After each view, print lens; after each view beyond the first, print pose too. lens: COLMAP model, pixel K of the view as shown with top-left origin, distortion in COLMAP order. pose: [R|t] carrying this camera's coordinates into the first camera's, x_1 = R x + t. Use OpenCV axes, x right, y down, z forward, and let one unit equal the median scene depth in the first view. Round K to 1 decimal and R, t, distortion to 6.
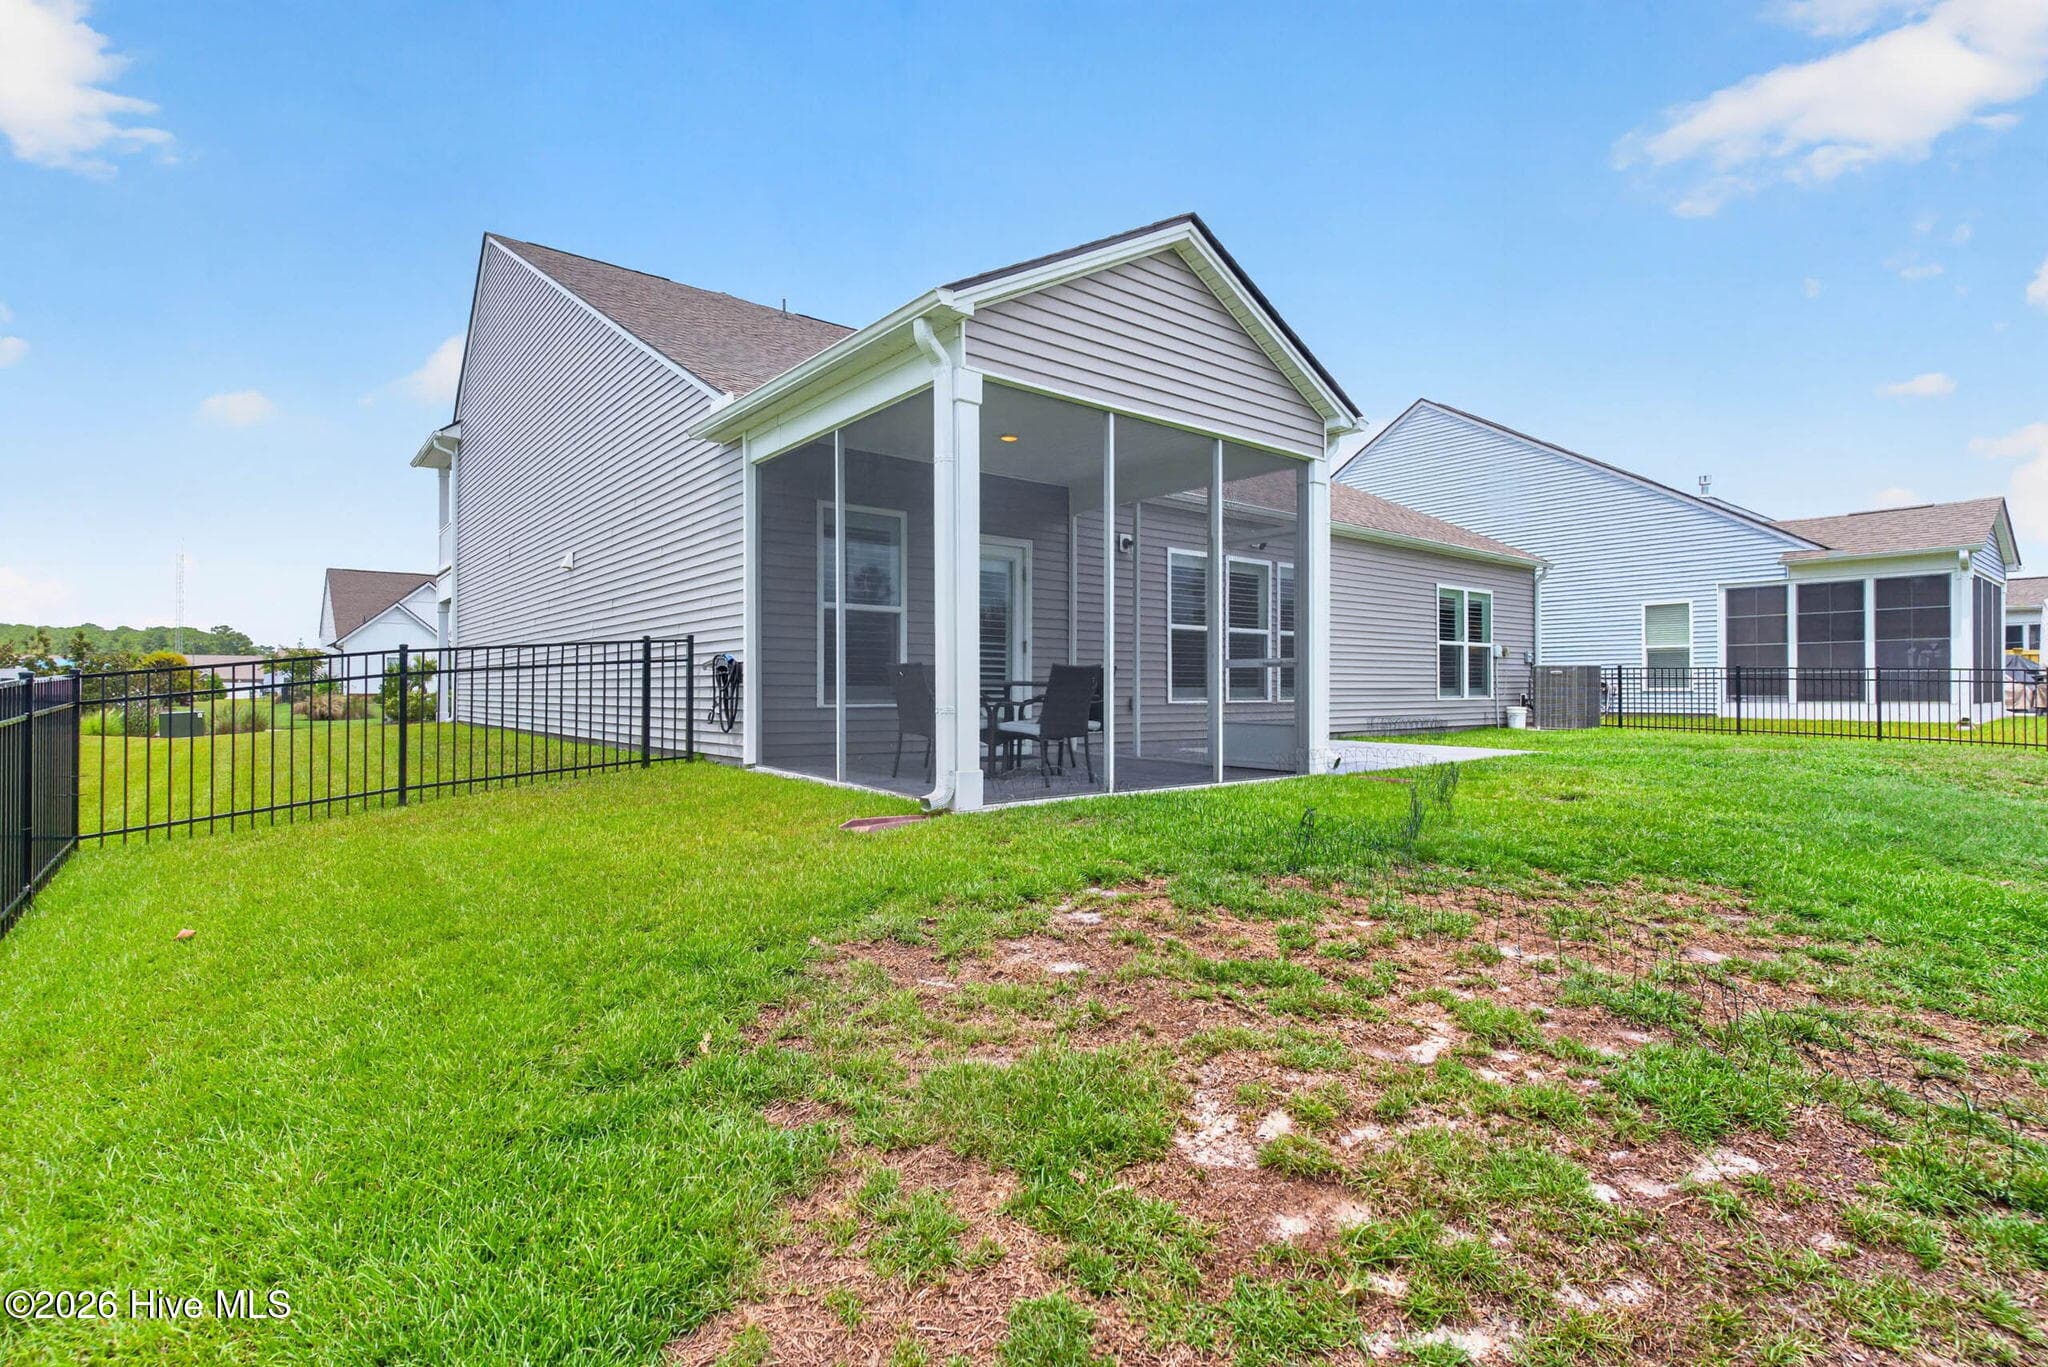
lens RADIAL K [[975.4, 0, 1030.3], [0, 975.4, 687.4], [0, 0, 1]] dist [0.001024, 0.000054]
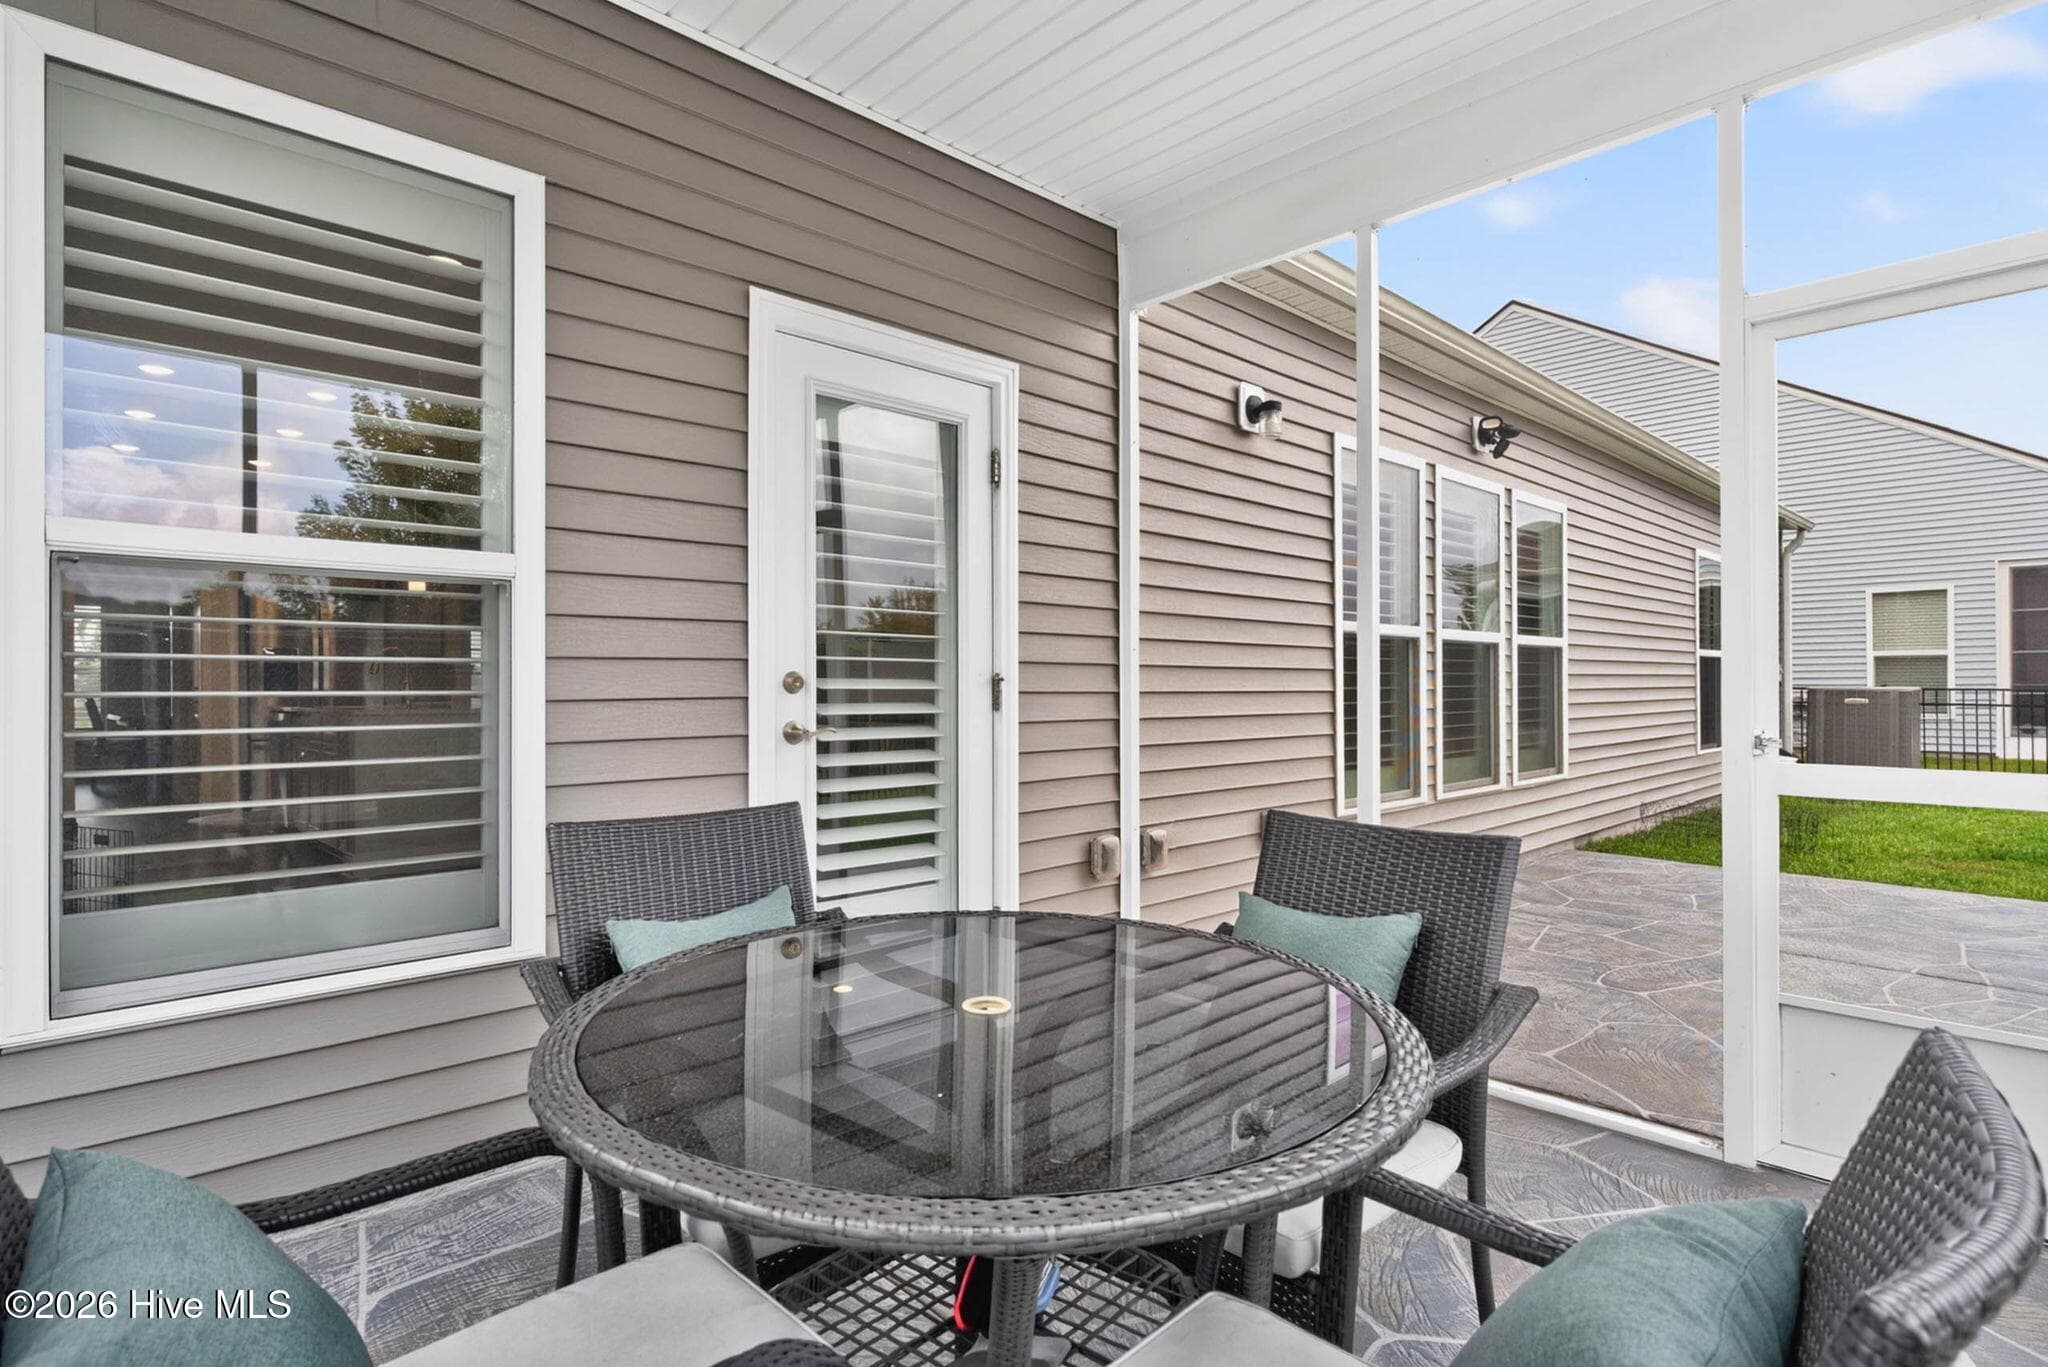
lens RADIAL K [[1041.6, 0, 1027.8], [0, 1041.6, 684.1], [0, 0, 1]] dist [-0.003772, -0.000440]
pose [[0.997304, 0.000740, 0.073379, -0.012425], [-0.000998, 0.999993, 0.003480, -0.027899], [-0.073376, -0.003543, 0.997298, 0.403749]]
